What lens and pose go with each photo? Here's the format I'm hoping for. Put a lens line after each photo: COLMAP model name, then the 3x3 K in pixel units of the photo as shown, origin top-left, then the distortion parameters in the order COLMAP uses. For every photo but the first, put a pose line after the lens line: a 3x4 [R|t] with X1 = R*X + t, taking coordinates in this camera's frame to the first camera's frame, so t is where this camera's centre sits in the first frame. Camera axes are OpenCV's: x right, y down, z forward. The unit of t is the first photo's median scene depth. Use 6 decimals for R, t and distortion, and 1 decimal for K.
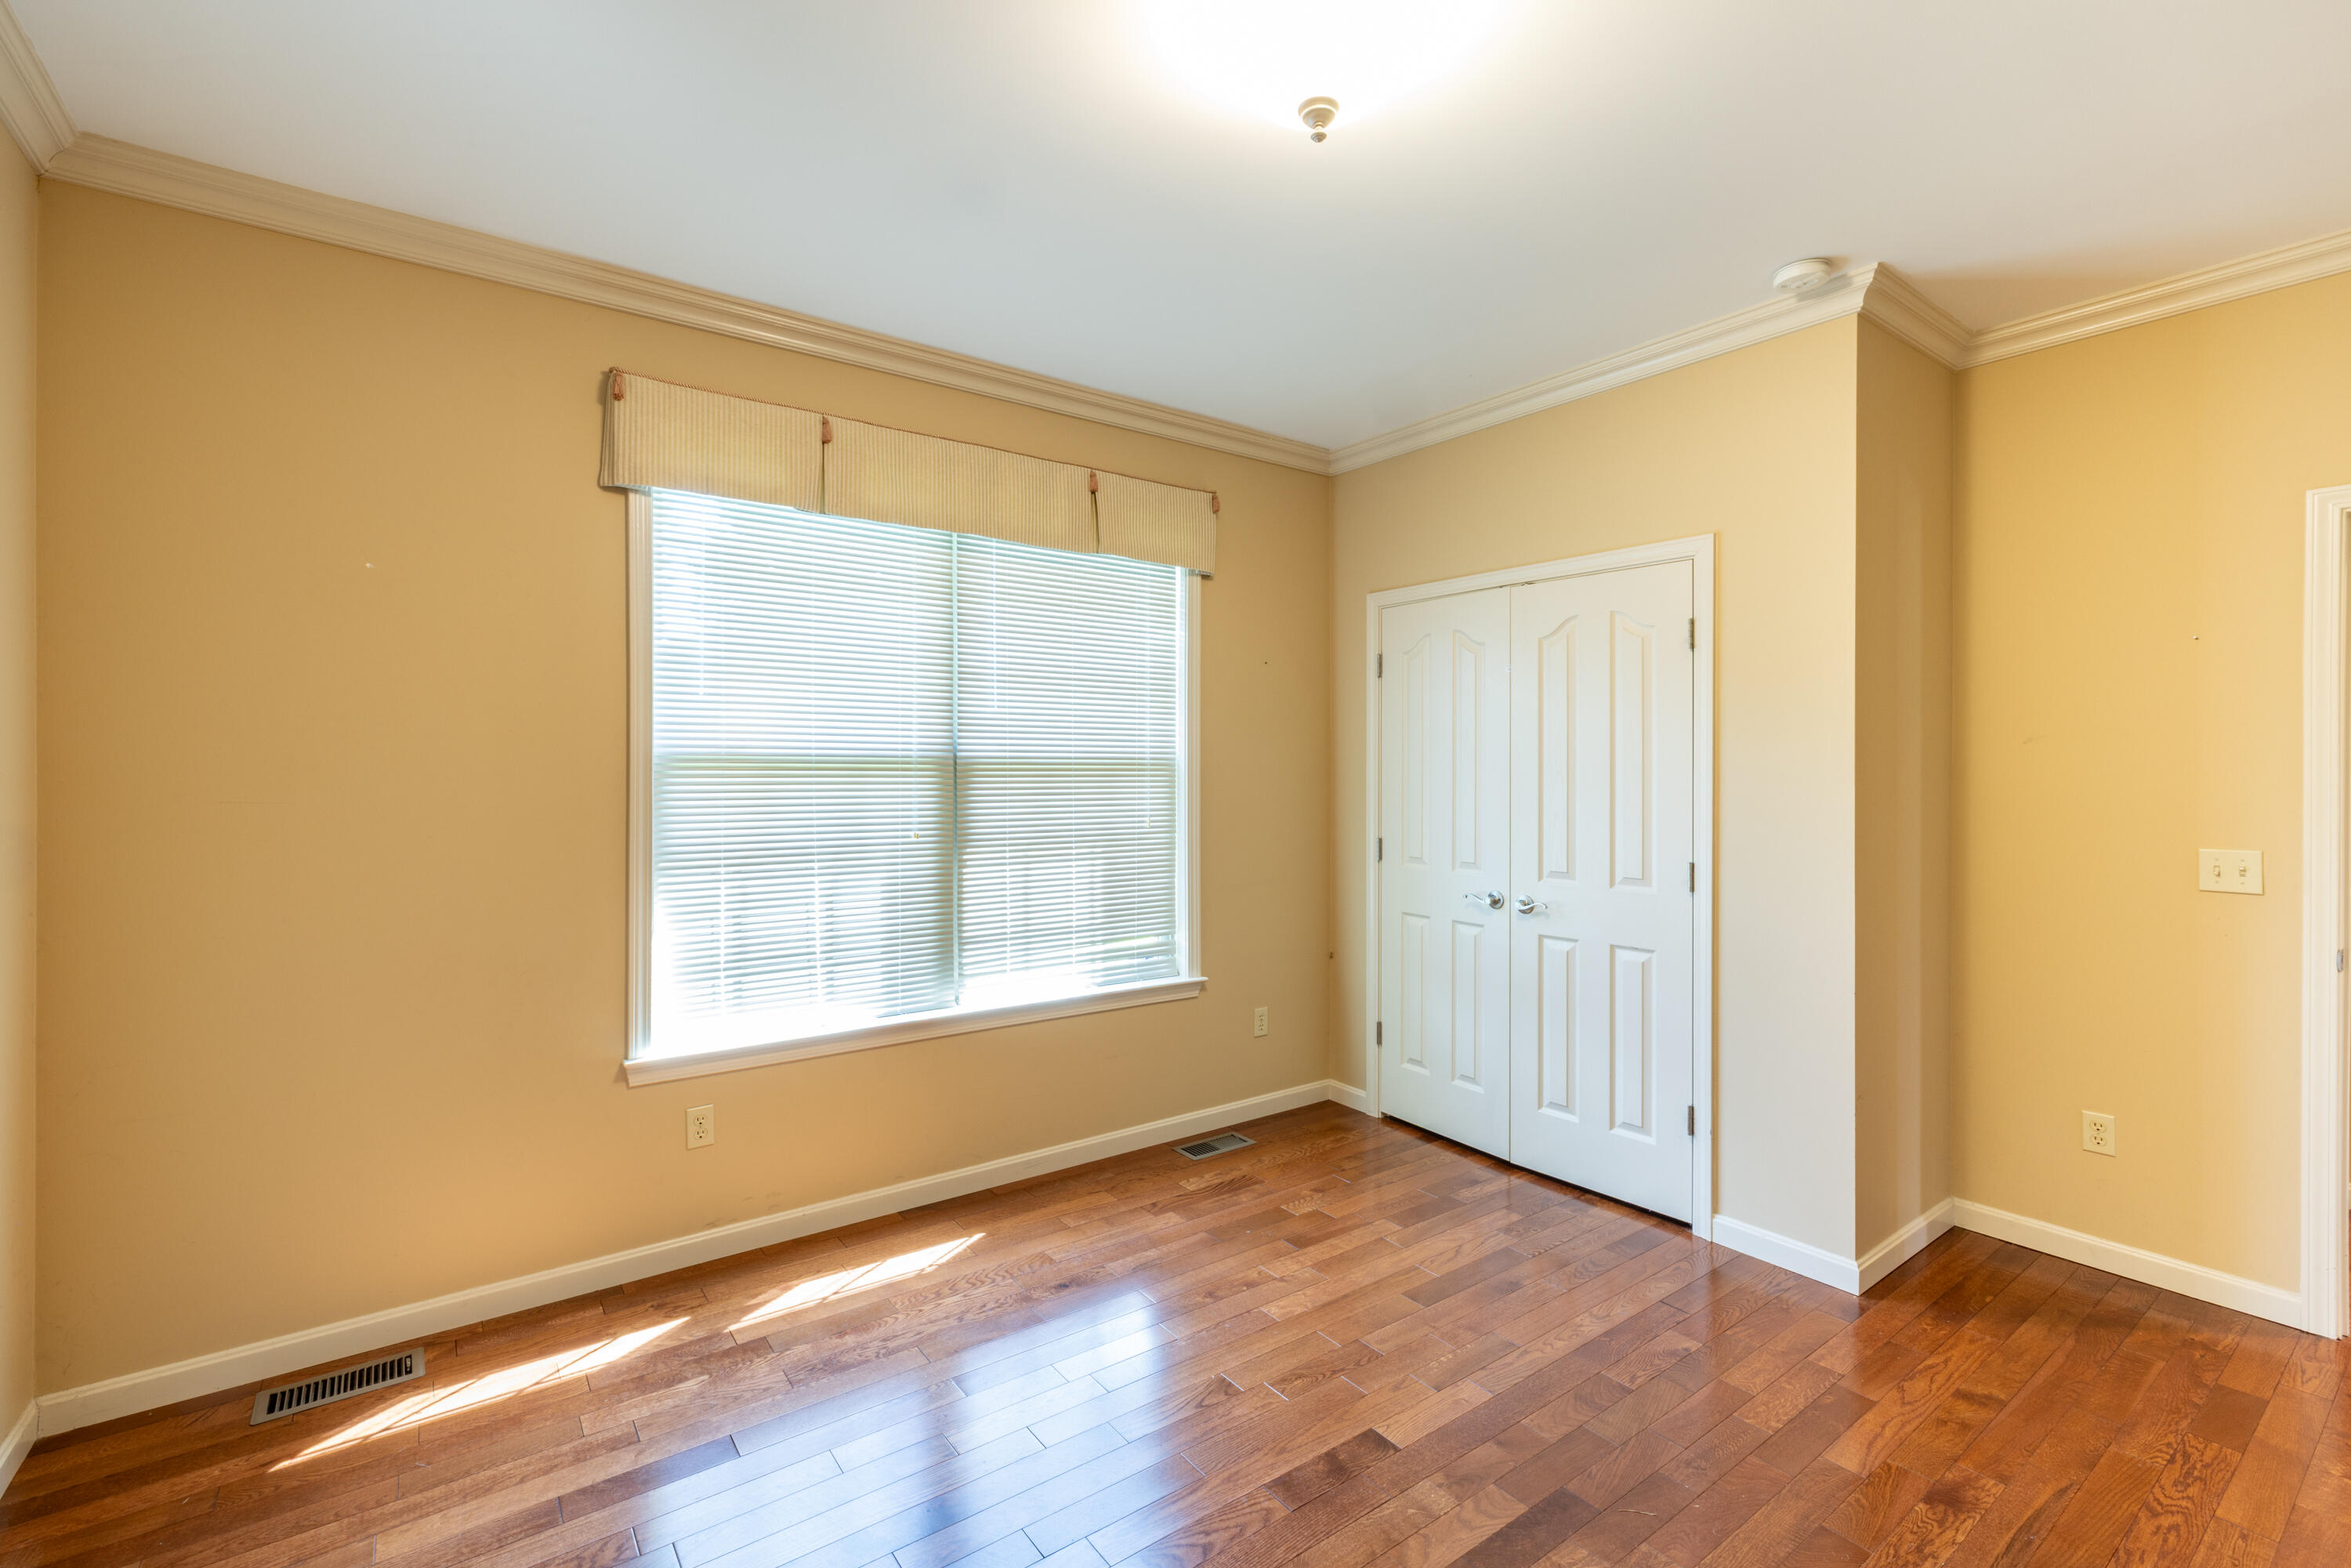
lens RADIAL K [[985.3, 0, 1186.4], [0, 985.3, 770.5], [0, 0, 1]] dist [-0.007036, 0.000053]
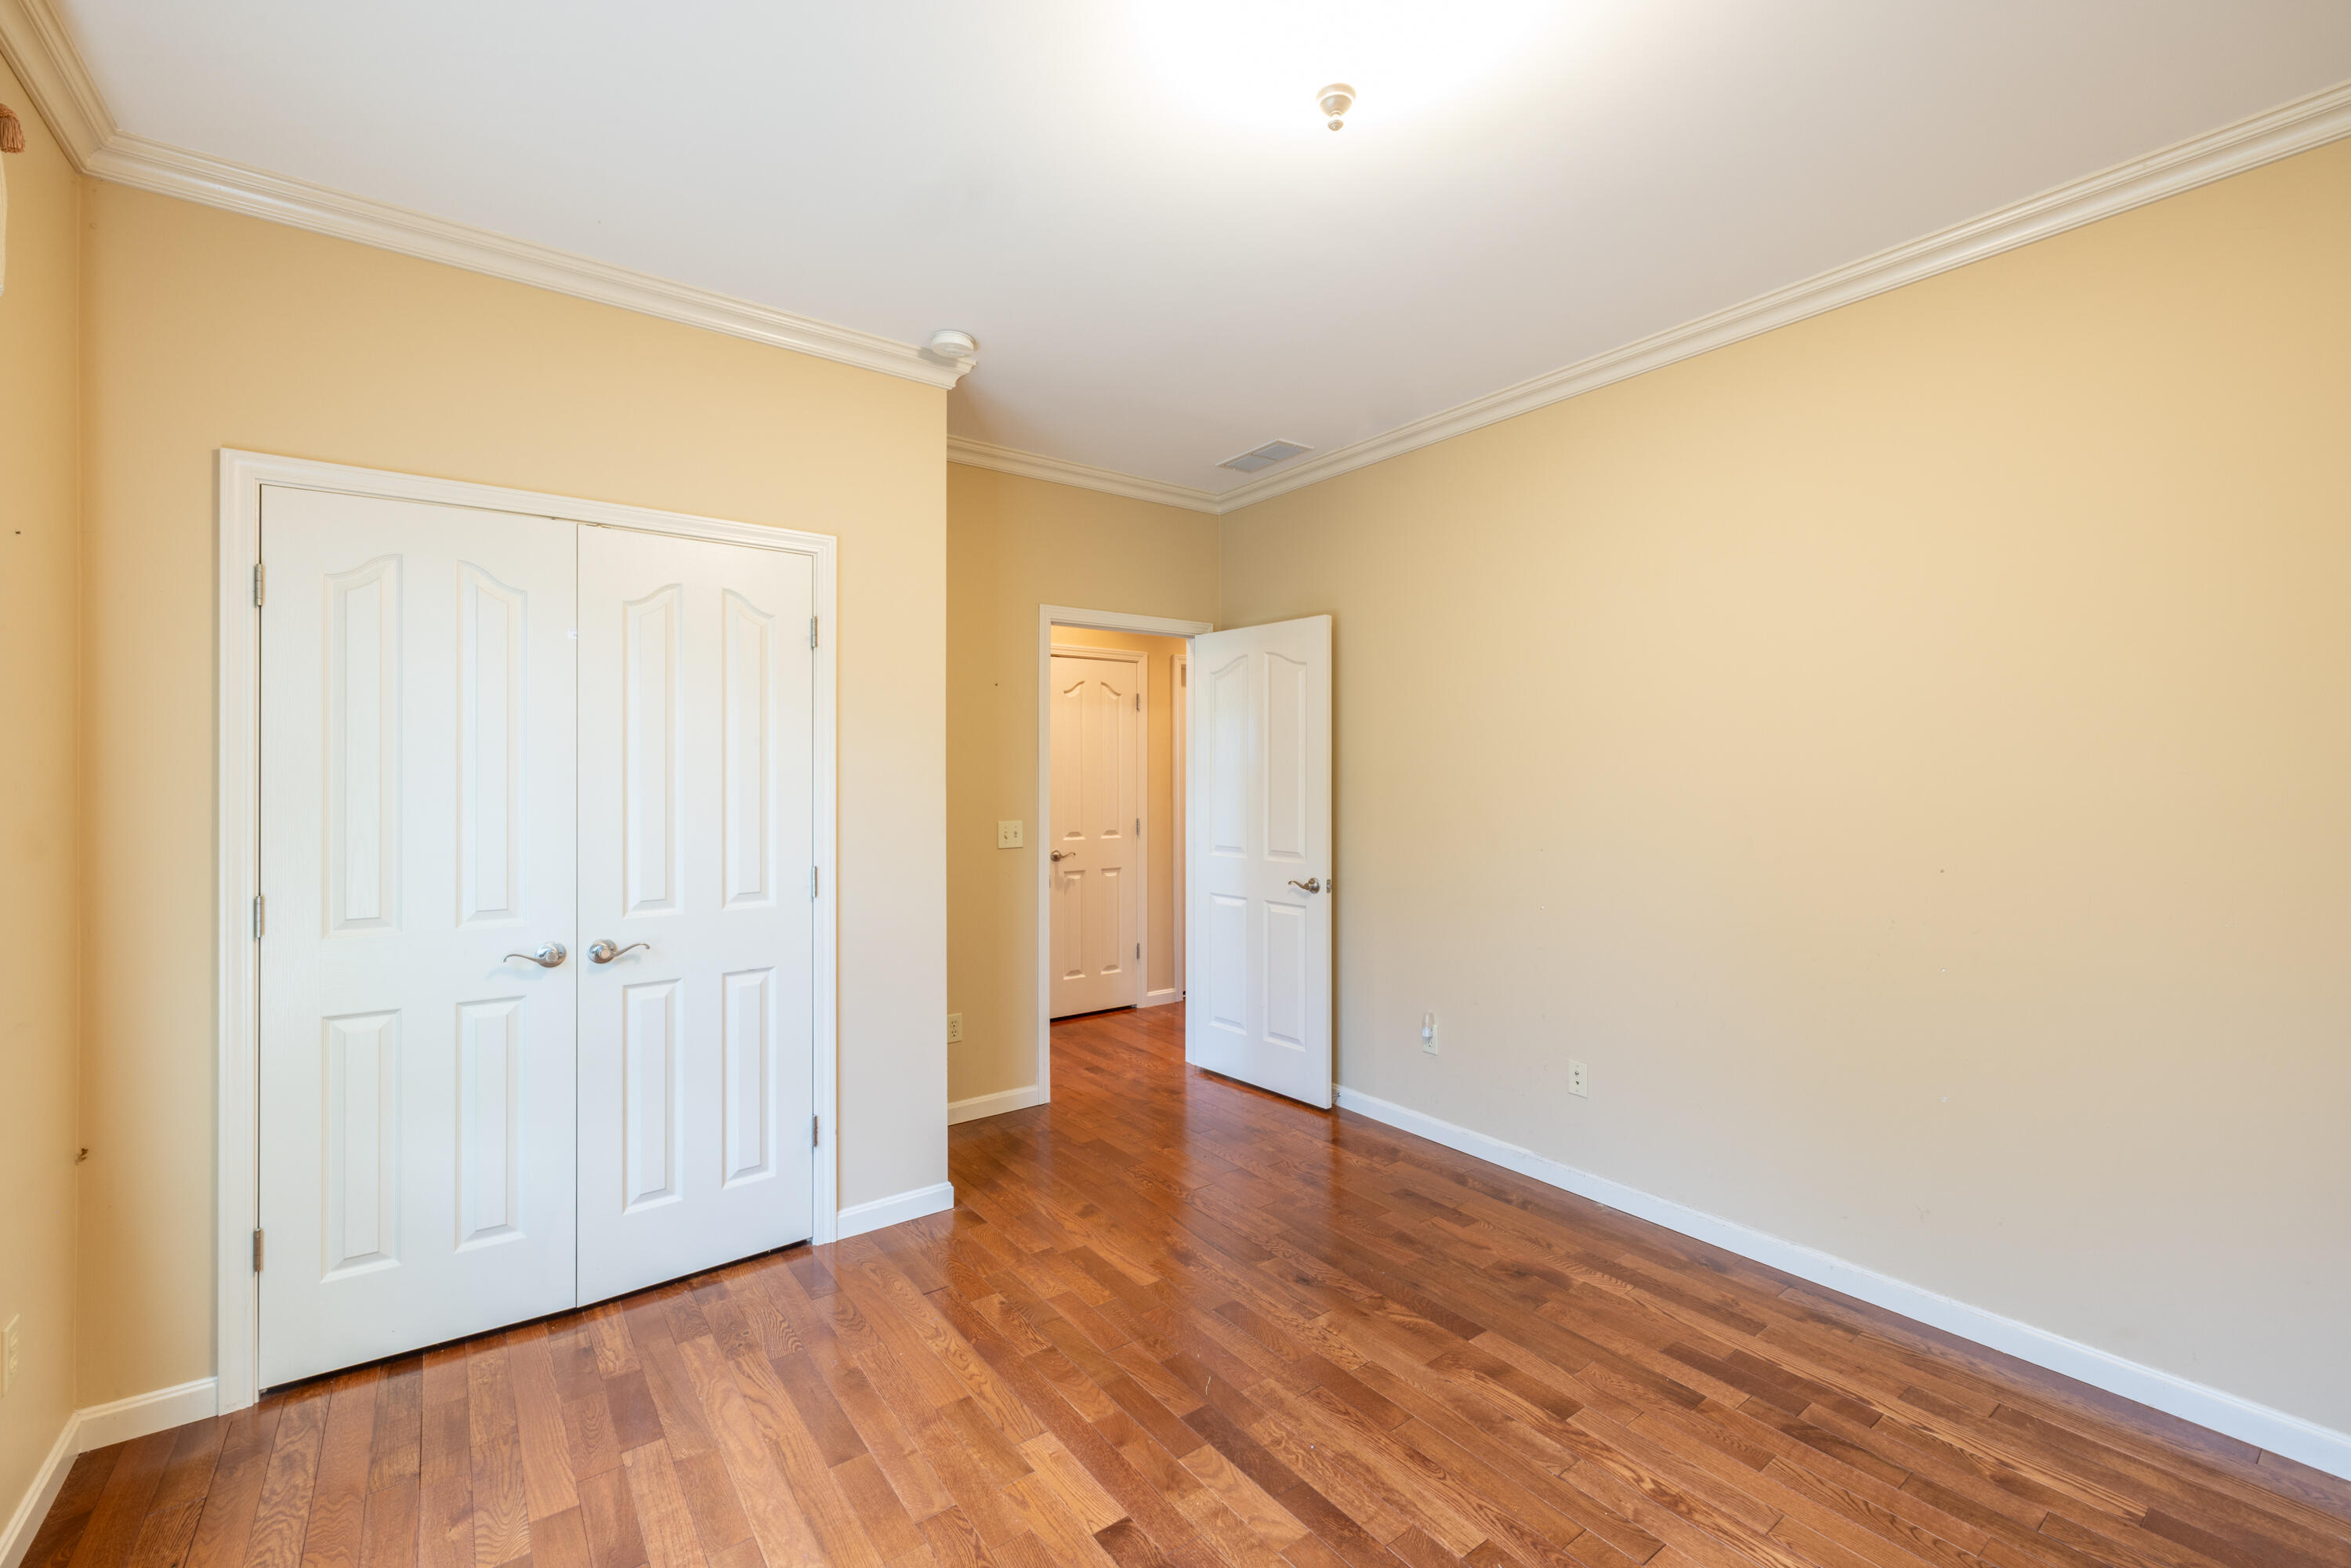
lens RADIAL K [[985.3, 0, 1186.4], [0, 985.3, 770.5], [0, 0, 1]] dist [-0.007036, 0.000053]
pose [[0.001741, -0.000906, 0.999998, -0.451835], [0.003062, 0.999995, 0.000900, -0.001179], [-0.999994, 0.003060, 0.001744, 0.614586]]
